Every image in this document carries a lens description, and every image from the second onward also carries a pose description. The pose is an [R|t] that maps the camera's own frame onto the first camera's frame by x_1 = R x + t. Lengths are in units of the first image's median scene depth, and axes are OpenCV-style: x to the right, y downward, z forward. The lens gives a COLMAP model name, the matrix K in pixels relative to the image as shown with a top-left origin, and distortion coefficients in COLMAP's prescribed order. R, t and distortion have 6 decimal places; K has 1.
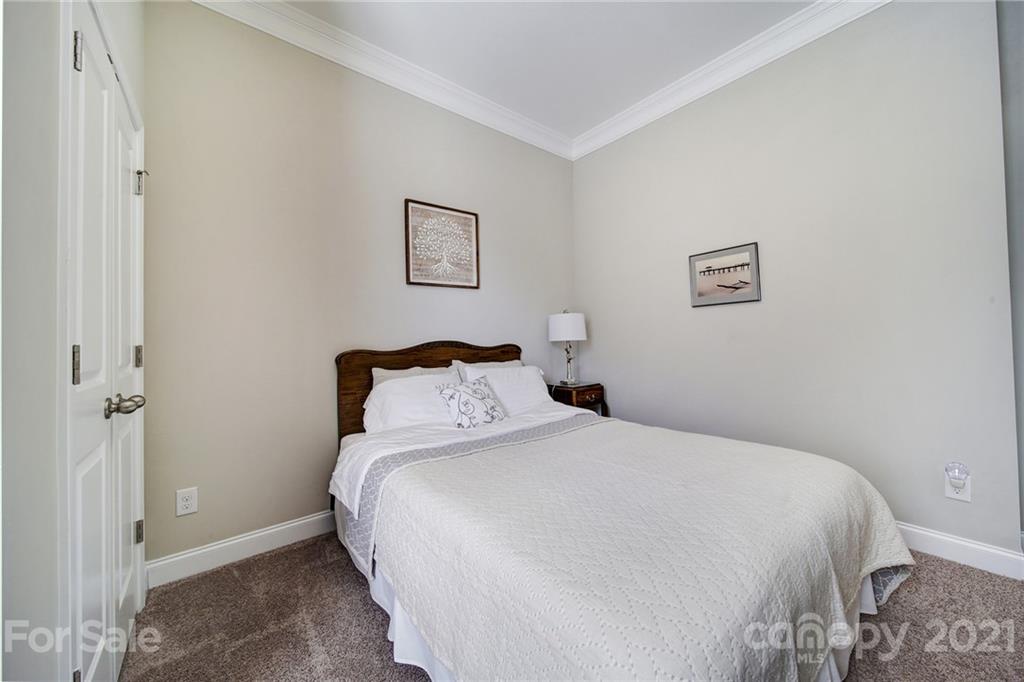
lens RADIAL K [[363.8, 0, 510.4], [0, 363.8, 331.4], [0, 0, 1]] dist [-0.002090, -0.000673]
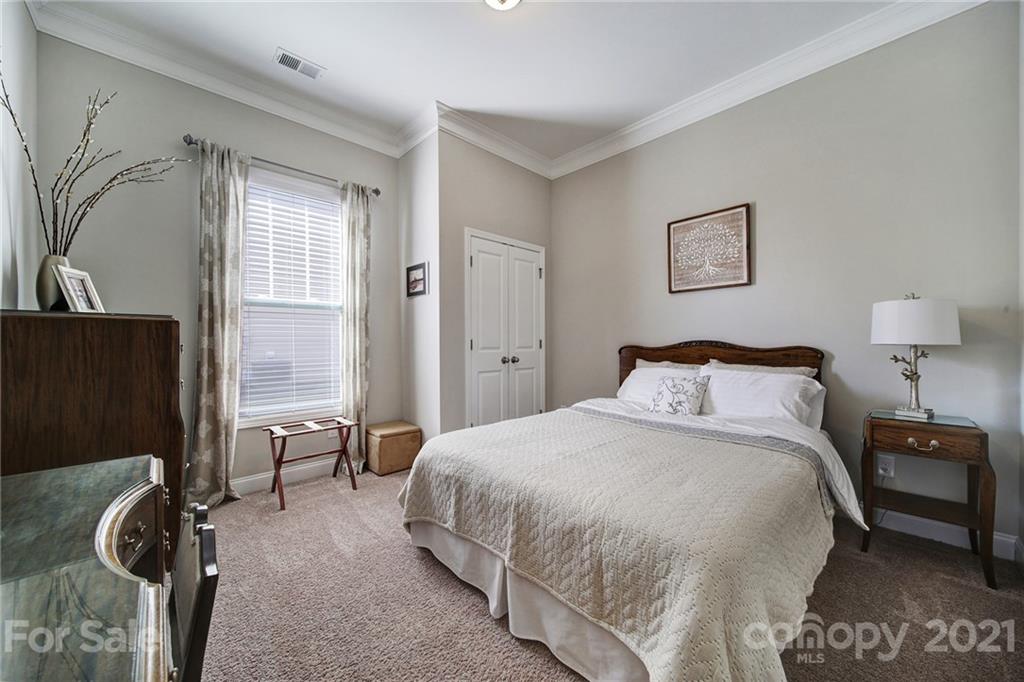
lens RADIAL K [[363.8, 0, 506.8], [0, 363.8, 336.9], [0, 0, 1]] dist [-0.002090, -0.000673]
pose [[0.096252, 0.013718, -0.995262, 0.827824], [0.020208, 0.999672, 0.015733, -0.013233], [0.995152, -0.021627, 0.095944, 0.317390]]
